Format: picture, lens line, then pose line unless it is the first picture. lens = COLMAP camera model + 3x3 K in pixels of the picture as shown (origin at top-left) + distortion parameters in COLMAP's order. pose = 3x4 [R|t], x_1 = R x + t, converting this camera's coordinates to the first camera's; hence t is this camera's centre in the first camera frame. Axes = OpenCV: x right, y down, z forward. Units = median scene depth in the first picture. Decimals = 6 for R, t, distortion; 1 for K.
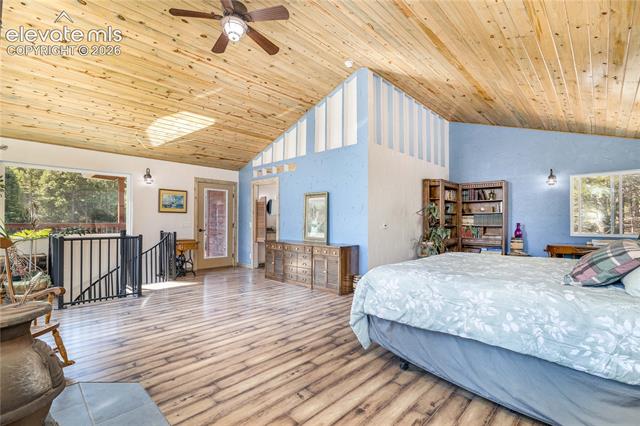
lens RADIAL K [[296.3, 0, 319.5], [0, 296.3, 219.0], [0, 0, 1]] dist [-0.002766, -0.000328]
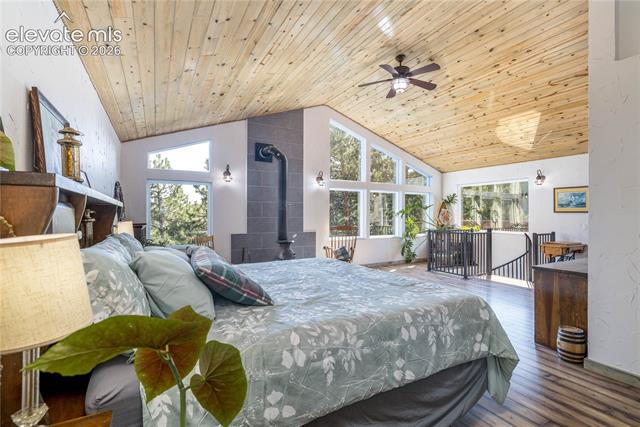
lens RADIAL K [[296.3, 0, 319.5], [0, 296.3, 219.5], [0, 0, 1]] dist [-0.002766, -0.000328]
pose [[-0.295958, 0.009729, -0.955151, 1.269348], [0.001099, 0.999951, 0.009845, -0.021269], [0.955200, 0.001864, -0.295955, 1.161610]]
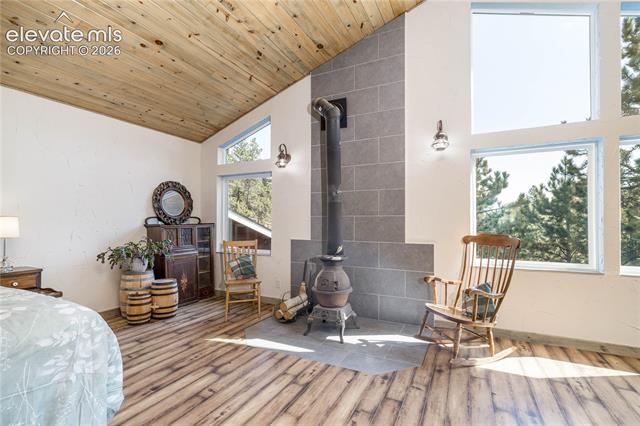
lens RADIAL K [[296.3, 0, 319.5], [0, 296.3, 219.0], [0, 0, 1]] dist [-0.002766, -0.000328]
pose [[-0.953459, -0.001370, -0.301518, -0.075252], [-0.000279, 0.999993, -0.003659, 0.000178], [0.301521, -0.003405, -0.953453, 1.410435]]
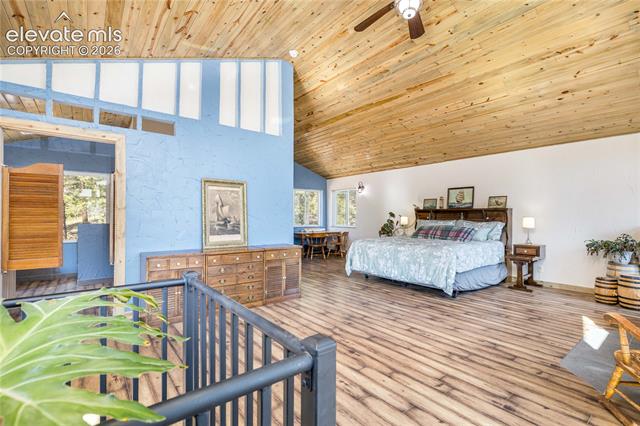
lens RADIAL K [[296.3, 0, 319.5], [0, 296.3, 219.0], [0, 0, 1]] dist [-0.002766, -0.000328]
pose [[0.122766, -0.006335, 0.992415, -1.332038], [-0.008009, 0.999941, 0.007374, -0.000870], [-0.992403, -0.008854, 0.122708, 1.284781]]
